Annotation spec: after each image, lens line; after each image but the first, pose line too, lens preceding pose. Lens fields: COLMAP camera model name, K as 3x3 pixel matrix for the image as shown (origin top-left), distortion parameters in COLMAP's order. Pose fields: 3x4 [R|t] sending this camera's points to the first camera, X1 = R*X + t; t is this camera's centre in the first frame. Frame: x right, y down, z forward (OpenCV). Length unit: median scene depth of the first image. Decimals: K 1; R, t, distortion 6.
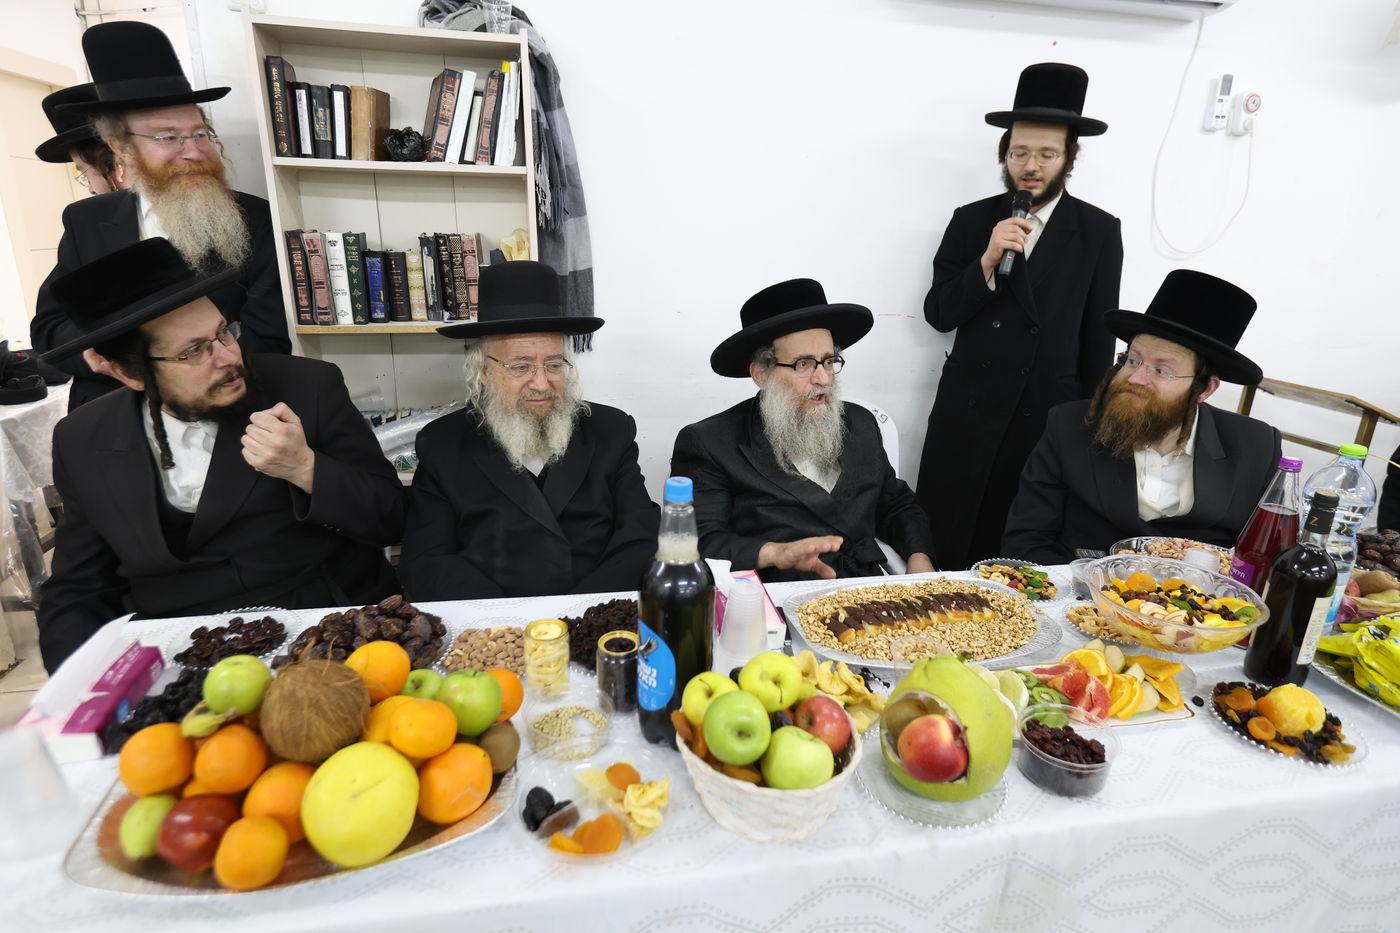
lens RADIAL K [[778.9, 0, 709.2], [0, 778.9, 467.7], [0, 0, 1]] dist [-0.028530, 0.016629]
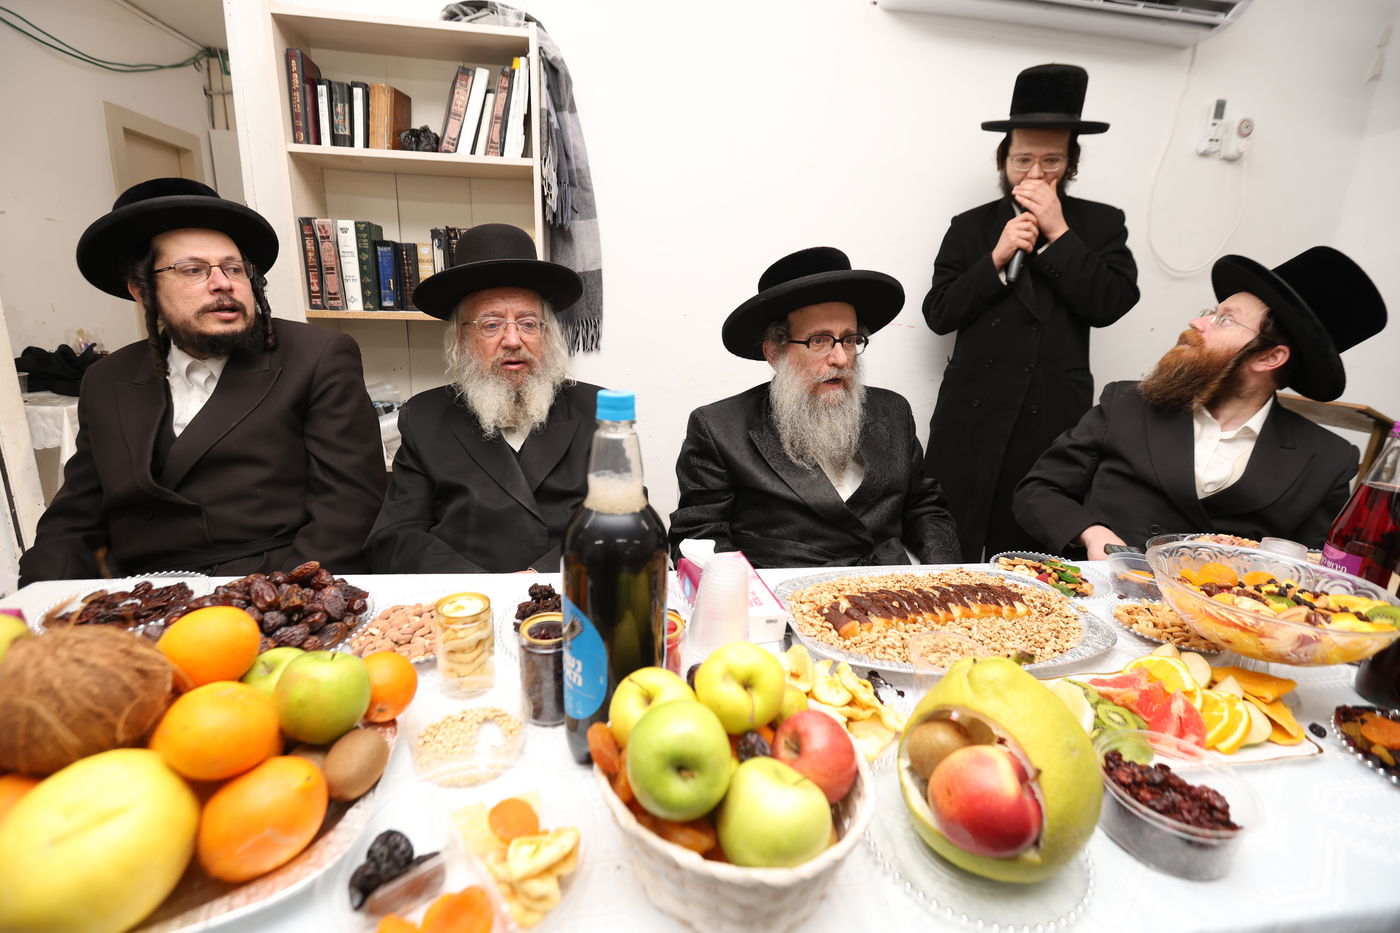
lens RADIAL K [[638.3, 0, 694.4], [0, 638.3, 462.3], [0, 0, 1]] dist [-0.035253, 0.008608]
pose [[0.998274, 0.021669, -0.054587, 0.037291], [-0.024686, 0.998169, -0.055217, 0.063599], [0.053290, 0.056469, 0.996981, 0.246788]]
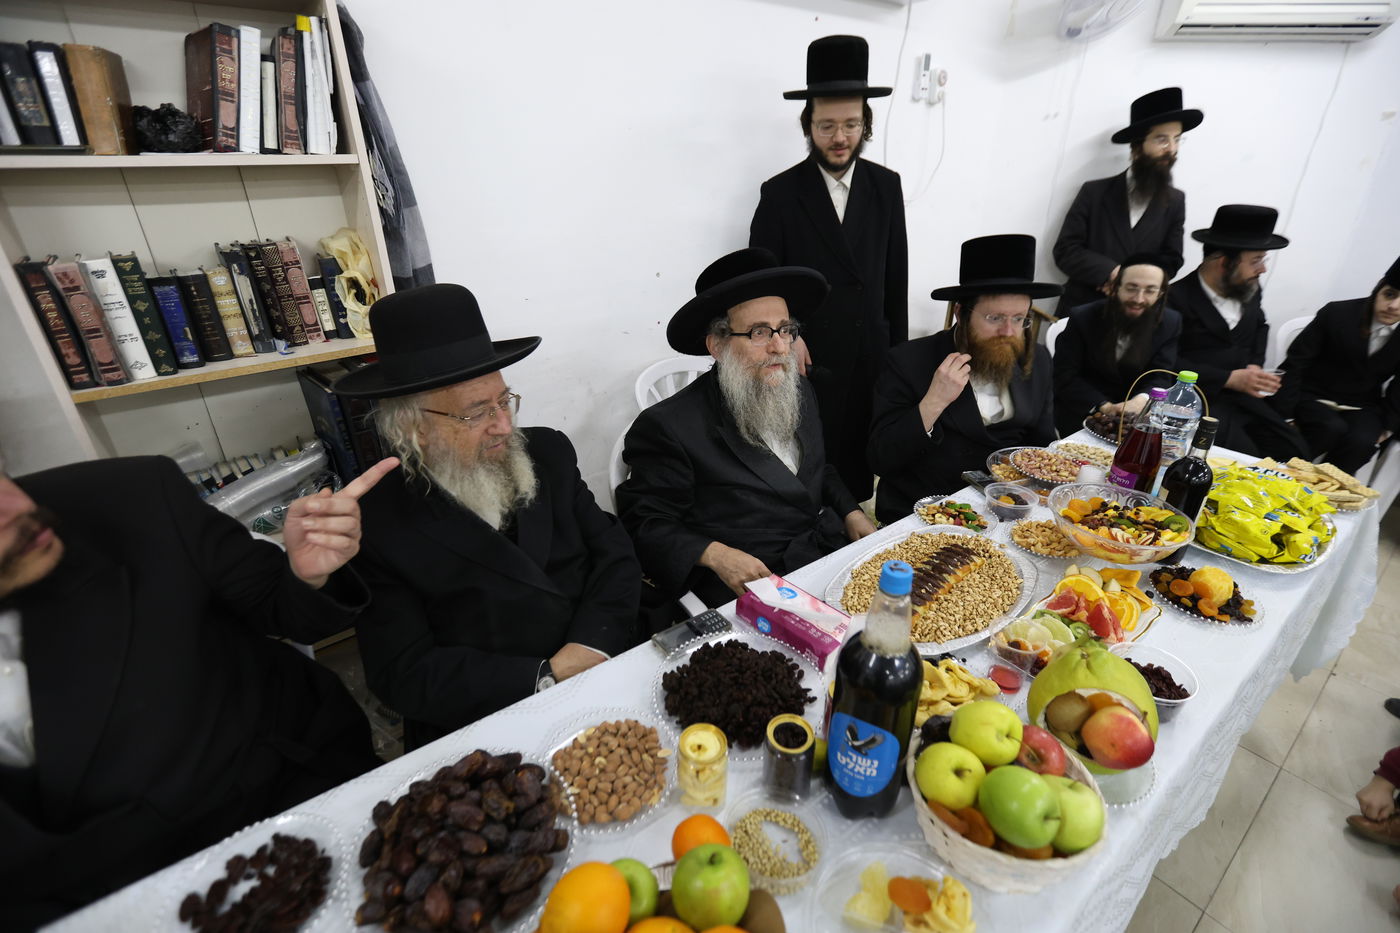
lens RADIAL K [[638.3, 0, 705.7], [0, 638.3, 470.4], [0, 0, 1]] dist [-0.035253, 0.008608]
pose [[0.902123, -0.214663, 0.374291, -0.272333], [0.160807, 0.972233, 0.170014, -0.139271], [-0.400394, -0.093185, 0.911593, 0.255854]]
